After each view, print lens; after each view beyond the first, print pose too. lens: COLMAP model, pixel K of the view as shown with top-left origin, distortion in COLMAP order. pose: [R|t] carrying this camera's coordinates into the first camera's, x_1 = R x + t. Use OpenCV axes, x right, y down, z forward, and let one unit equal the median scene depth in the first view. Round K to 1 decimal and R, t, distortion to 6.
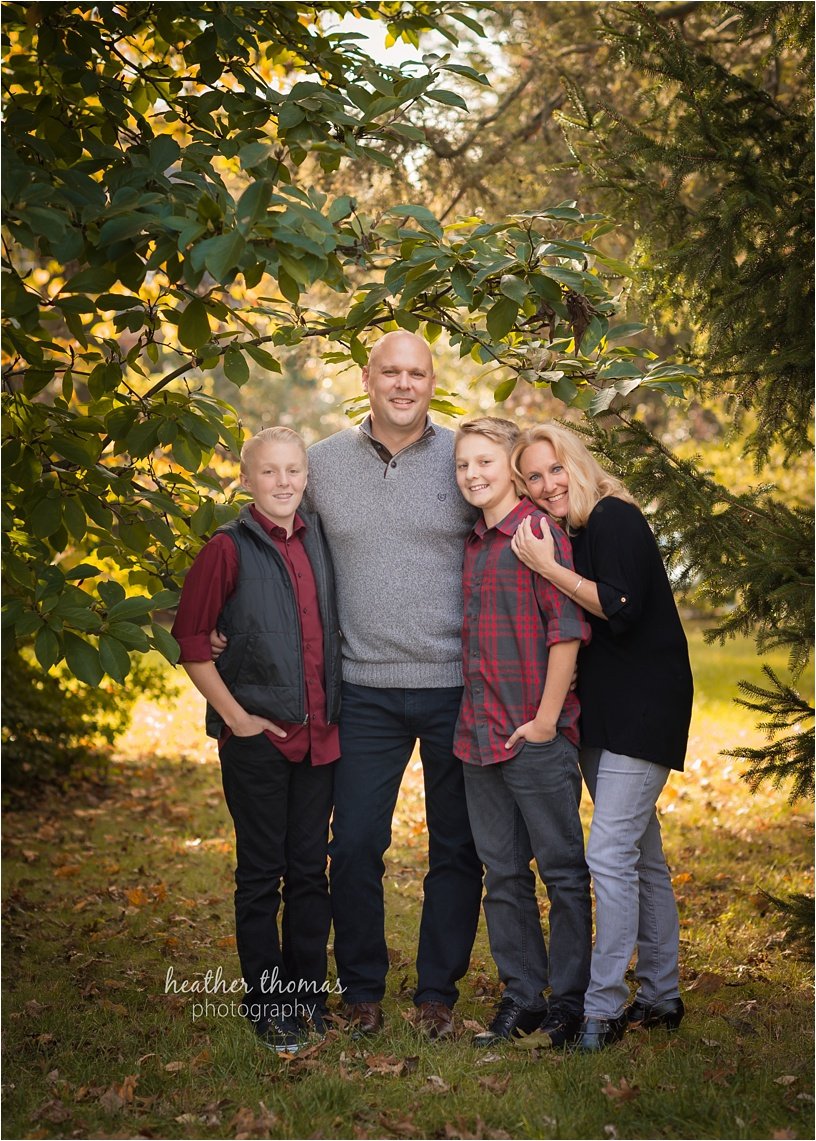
lens RADIAL K [[3213.0, 0, 405.7], [0, 3213.0, 580.3], [0, 0, 1]] dist [-0.424940, 0.000000]
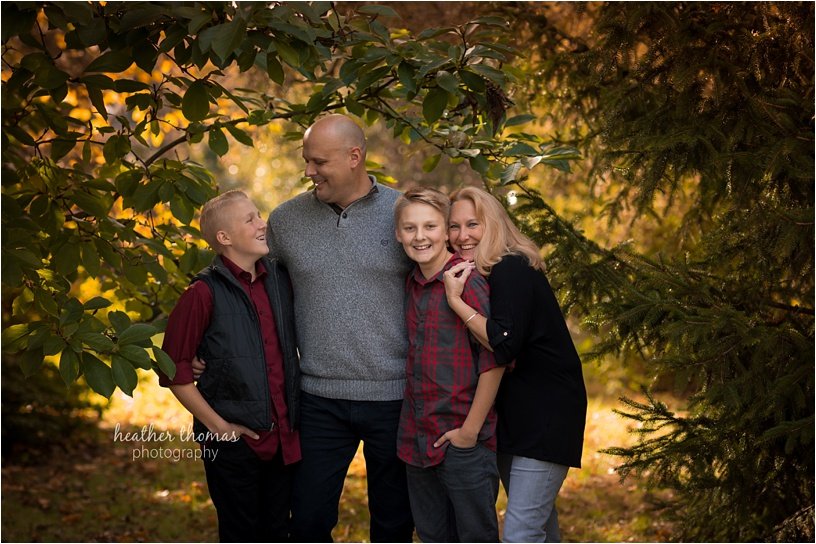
lens RADIAL K [[1955.1, 0, 412.6], [0, 1955.1, 265.4], [0, 0, 1]] dist [-0.280643, 0.000000]
pose [[0.997045, 0.015131, 0.075317, -0.034664], [-0.013995, 0.999781, -0.015583, -0.006948], [-0.075536, 0.014483, 0.997038, 0.234323]]
